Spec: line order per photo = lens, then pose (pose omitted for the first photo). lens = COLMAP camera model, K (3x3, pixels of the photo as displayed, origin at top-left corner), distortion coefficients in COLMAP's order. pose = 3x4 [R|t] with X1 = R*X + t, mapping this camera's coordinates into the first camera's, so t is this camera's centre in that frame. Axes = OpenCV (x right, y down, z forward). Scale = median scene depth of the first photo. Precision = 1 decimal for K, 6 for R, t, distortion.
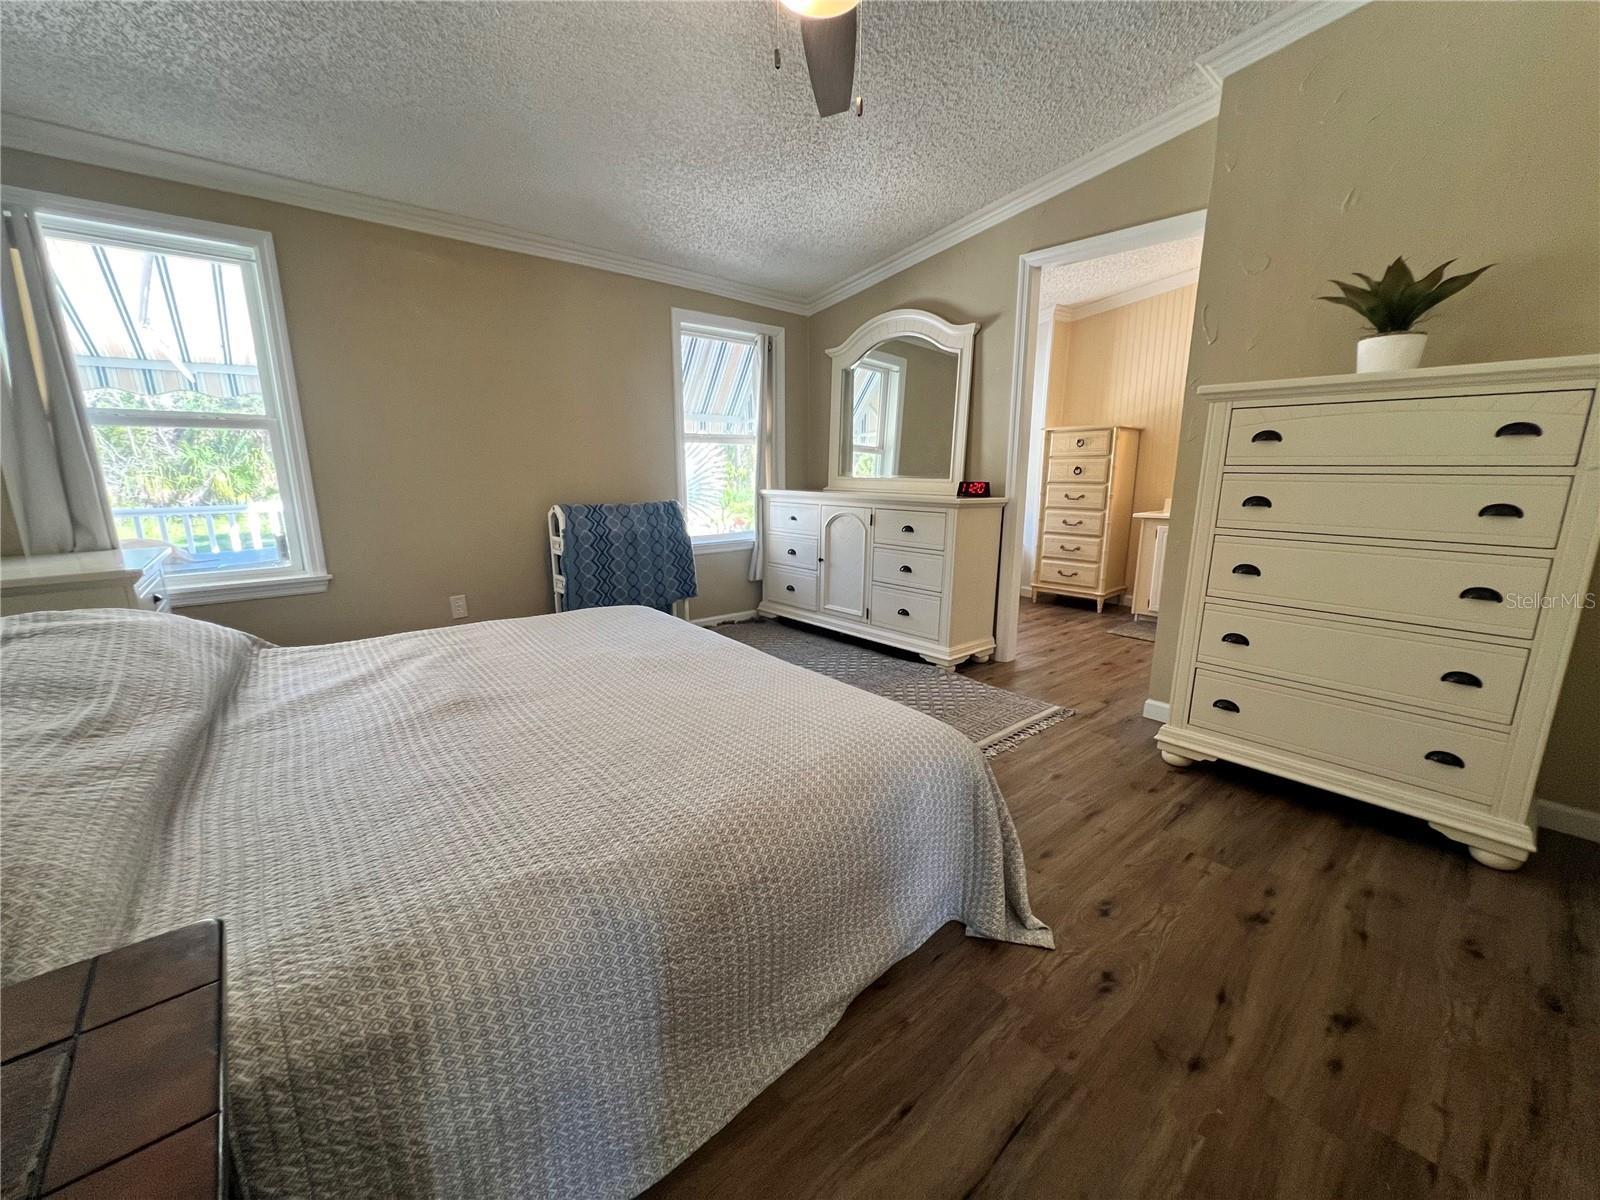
lens RADIAL K [[643.7, 0, 800.0], [0, 643.7, 600.0], [0, 0, 1]] dist [-0.000867, -0.000002]
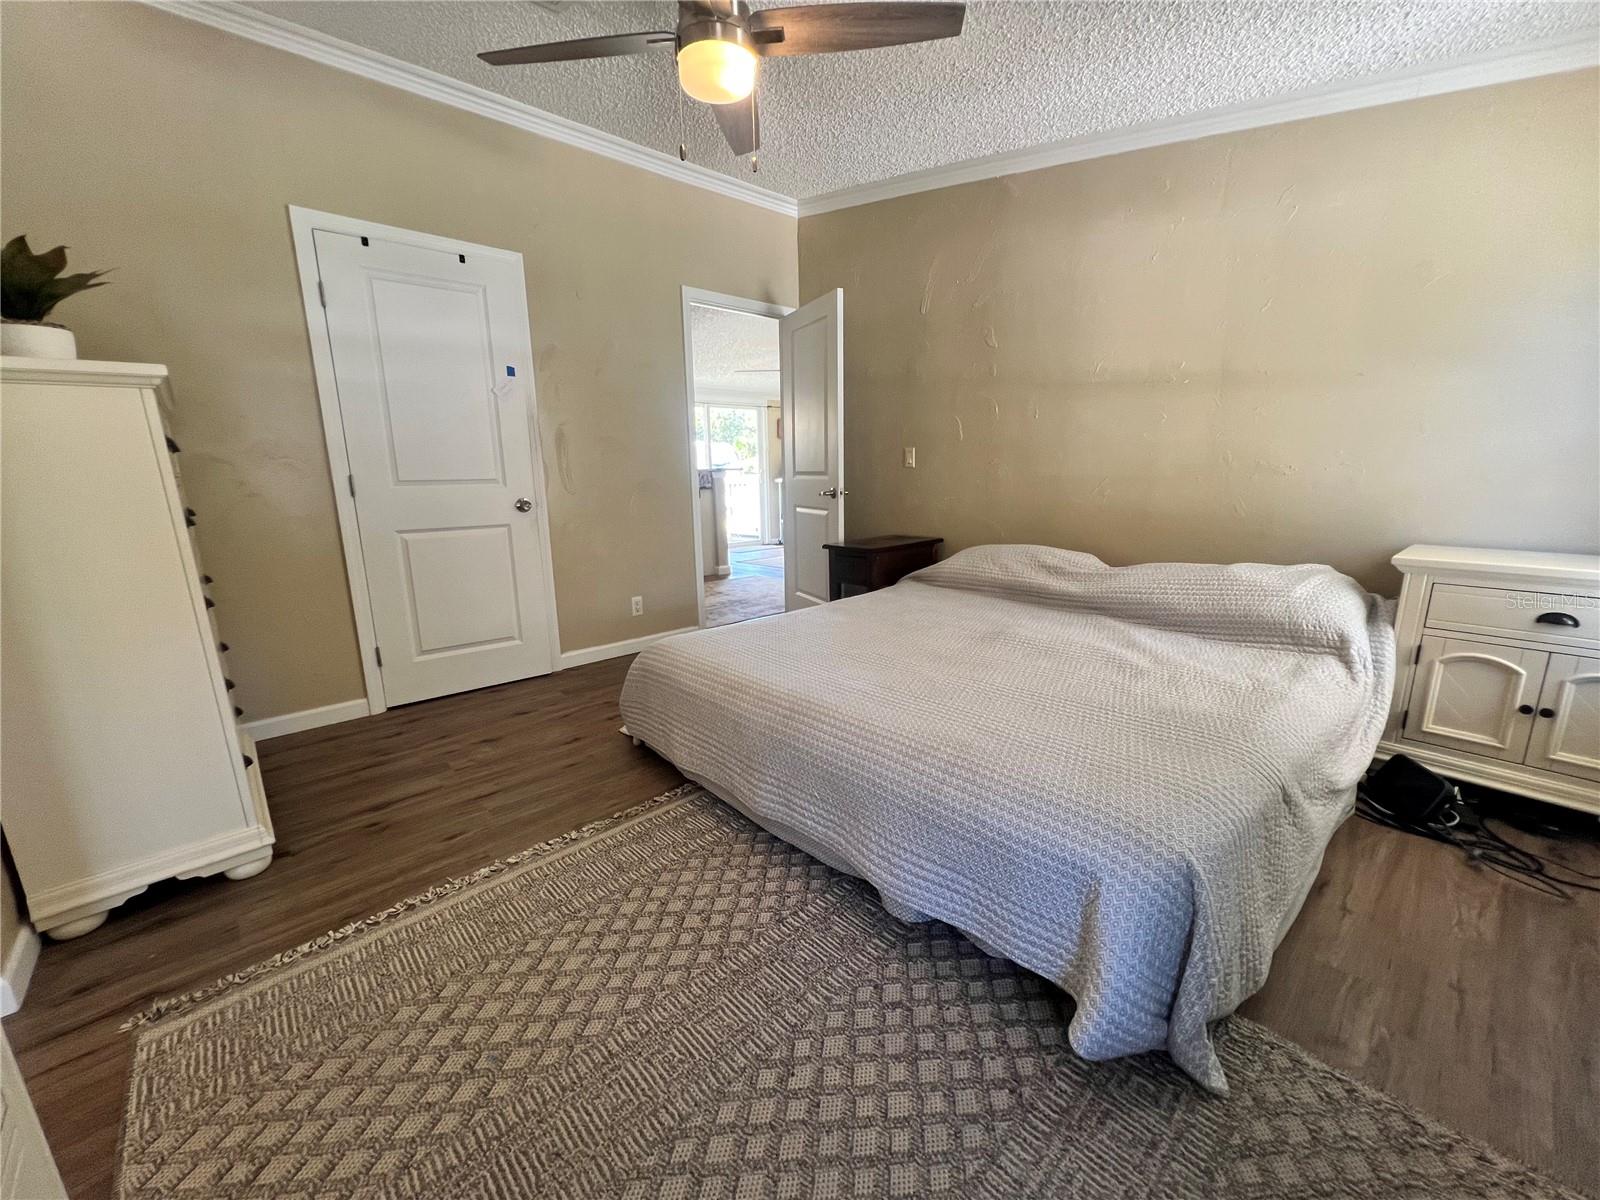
lens RADIAL K [[643.7, 0, 800.0], [0, 643.7, 600.0], [0, 0, 1]] dist [-0.000867, -0.000002]
pose [[-0.999548, 0.018015, -0.024085, -0.039231], [0.006669, 0.913585, 0.406592, -0.308396], [0.029328, 0.406248, -0.913292, 1.449147]]
